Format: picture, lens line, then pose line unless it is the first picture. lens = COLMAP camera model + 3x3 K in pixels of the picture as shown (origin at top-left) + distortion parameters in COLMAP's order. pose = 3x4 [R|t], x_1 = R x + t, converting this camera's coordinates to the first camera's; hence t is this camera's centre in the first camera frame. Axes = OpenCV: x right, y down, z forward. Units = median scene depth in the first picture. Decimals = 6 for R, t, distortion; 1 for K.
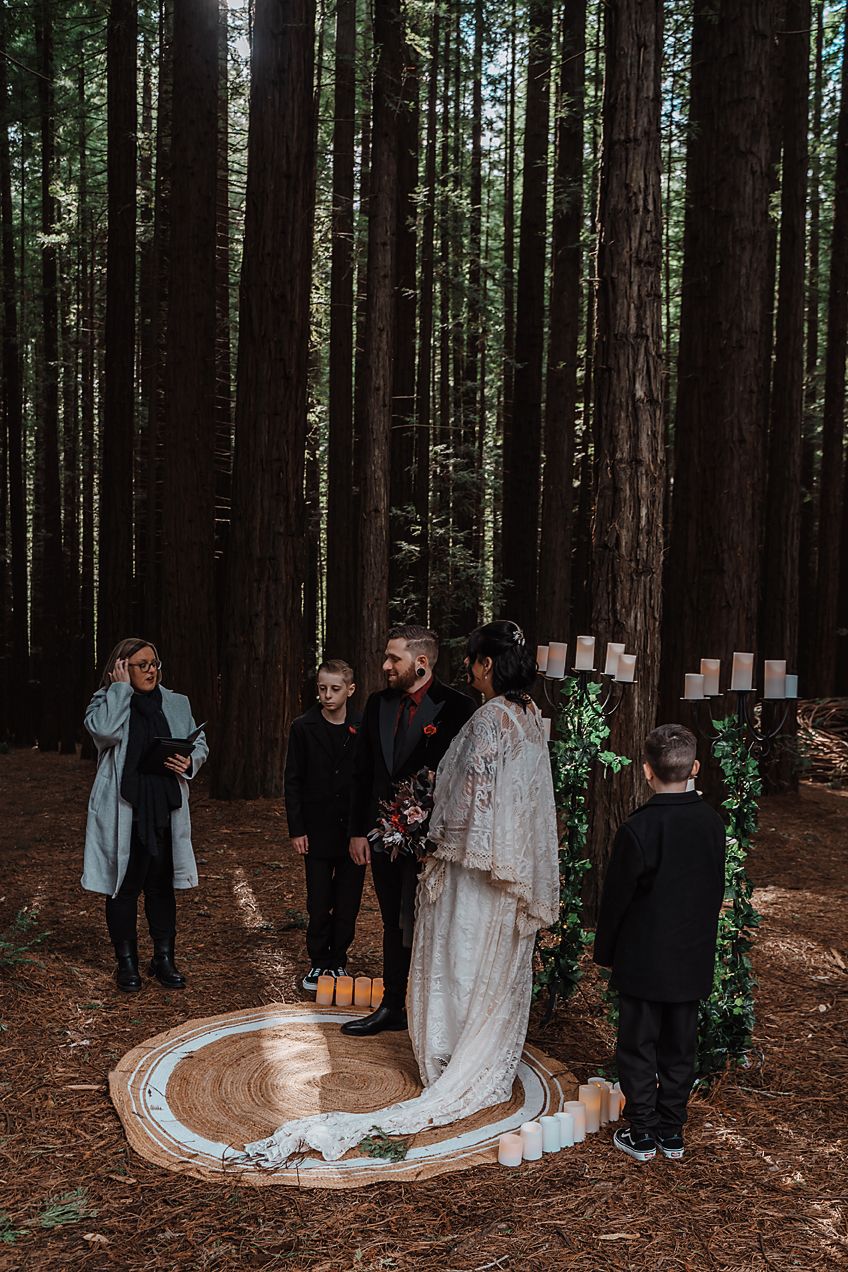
lens RADIAL K [[1168.6, 0, 424.0], [0, 1168.6, 636.0], [0, 0, 1]] dist [-0.143153, 0.002022]
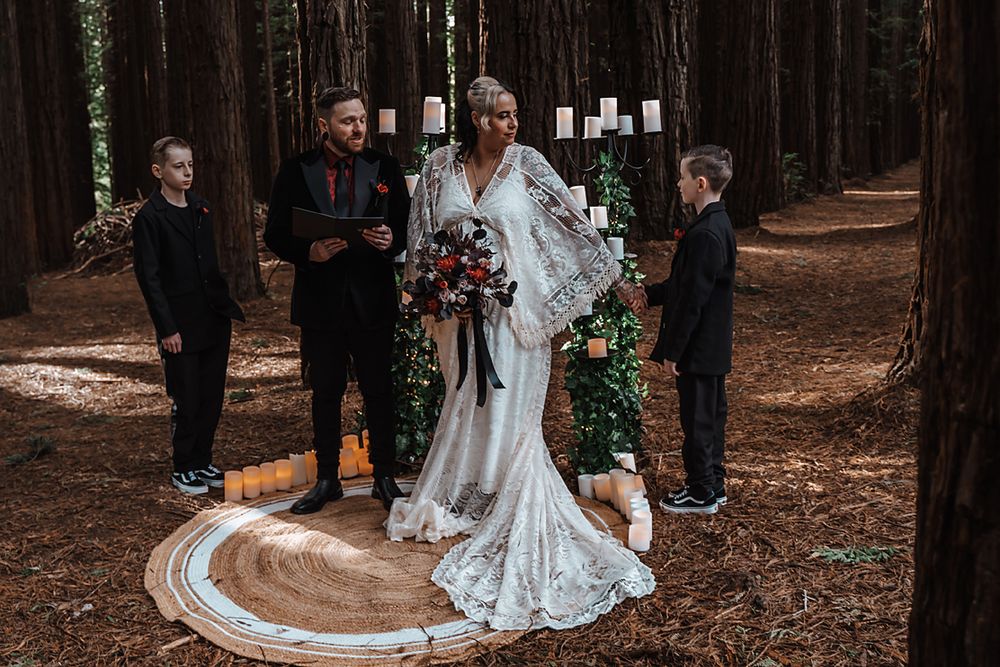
lens RADIAL K [[1037.1, 0, 453.0], [0, 1037.1, 261.5], [0, 0, 1]] dist [-0.089613, 0.000812]
pose [[0.761817, -0.138321, 0.632852, -0.376199], [0.068624, 0.988672, 0.133484, 0.019362], [-0.644147, -0.058261, 0.762679, 0.199892]]
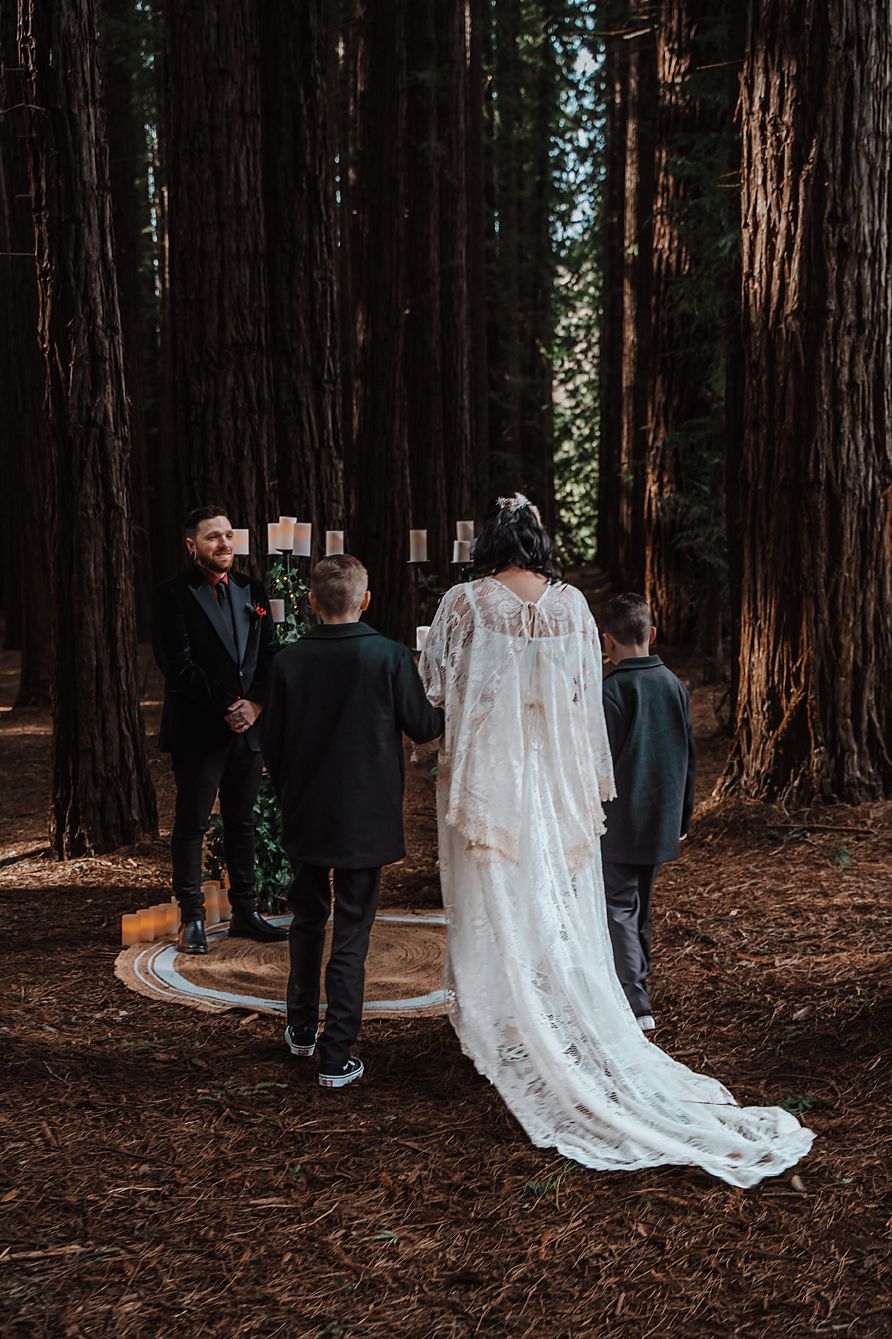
lens RADIAL K [[1728.6, 0, 446.0], [0, 1728.6, 669.5], [0, 0, 1]] dist [0.152173, 0.016780]
pose [[0.466636, -0.117612, 0.876594, -0.917253], [0.050081, 0.993042, 0.106576, -0.017898], [-0.883030, -0.005831, 0.469280, 0.127409]]
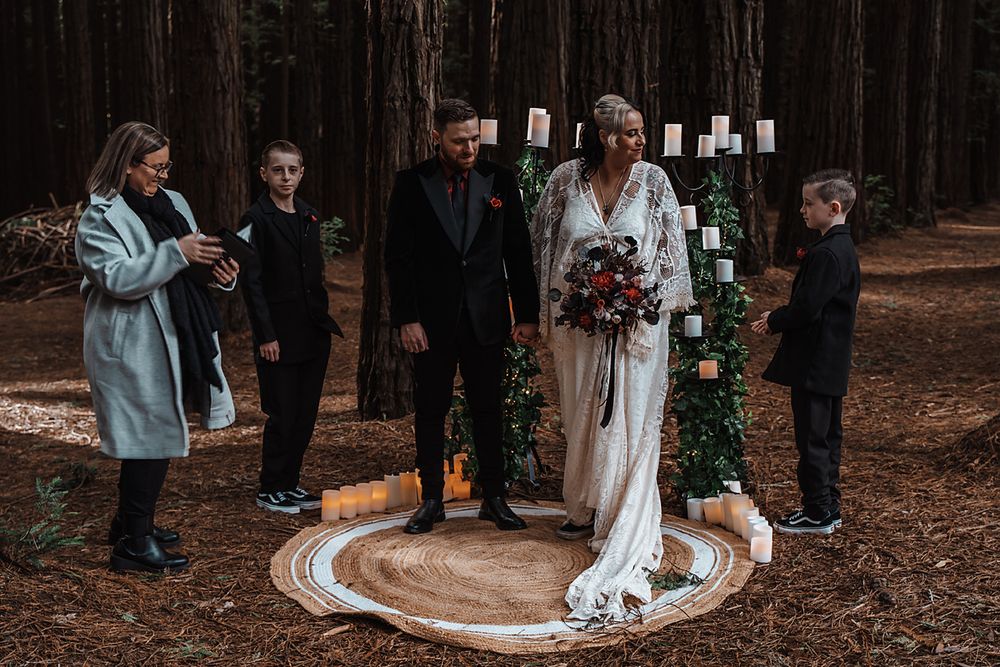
lens RADIAL K [[1339.5, 0, 502.1], [0, 1339.5, 291.2], [0, 0, 1]] dist [0.056187, -0.074676]
pose [[0.727665, -0.112142, 0.676703, -0.563354], [0.034101, 0.991240, 0.127597, 0.006509], [-0.685084, -0.069772, 0.725115, 0.117516]]
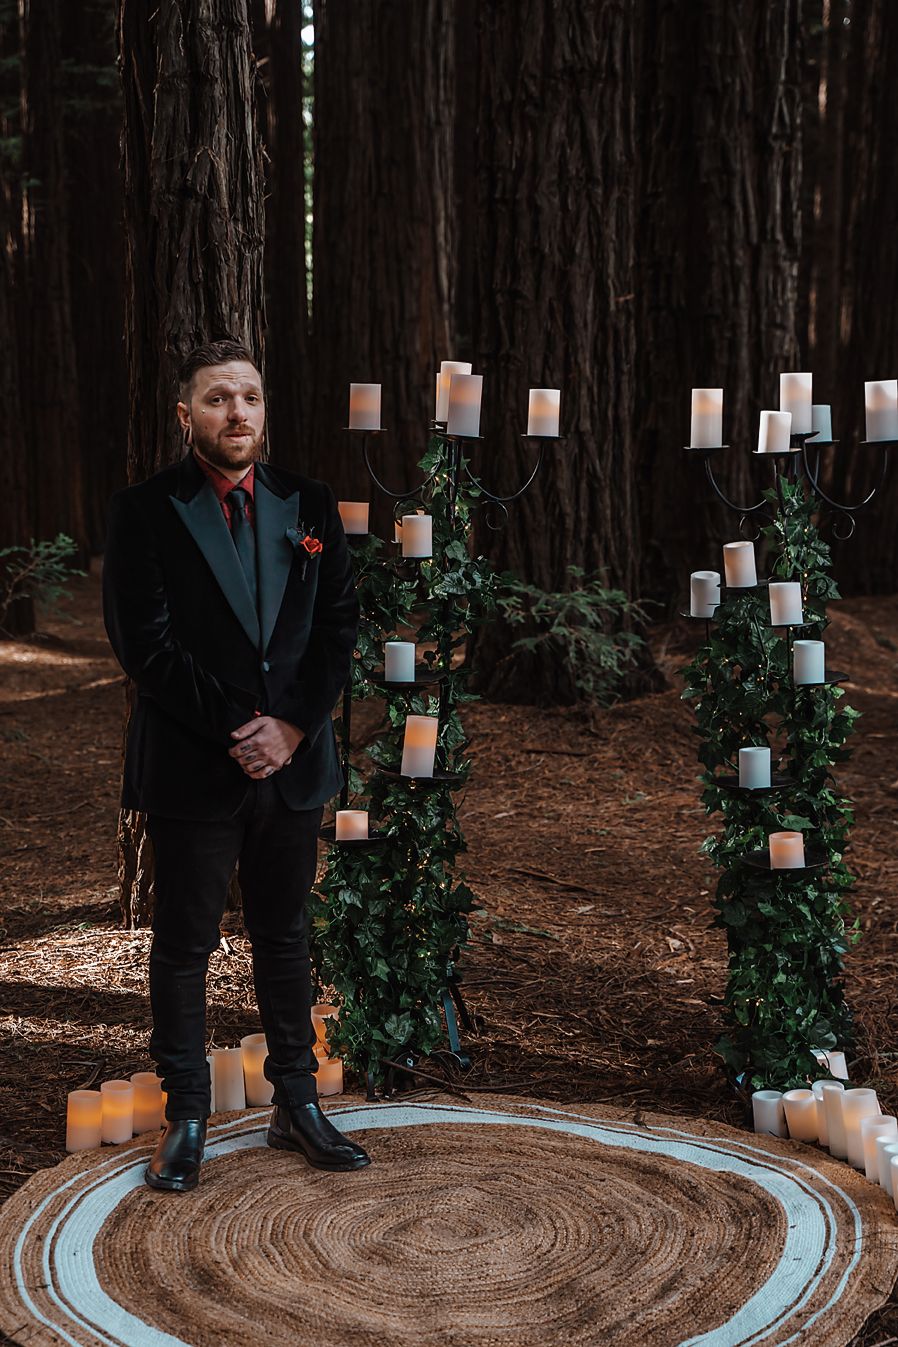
lens RADIAL K [[2230.5, 0, 428.0], [0, 2230.5, 679.6], [0, 0, 1]] dist [0.171856, 0.081799]
pose [[0.694040, -0.139749, 0.706243, -0.514137], [0.042473, 0.987219, 0.153608, -0.011691], [-0.718682, -0.076614, 0.691105, 0.207010]]
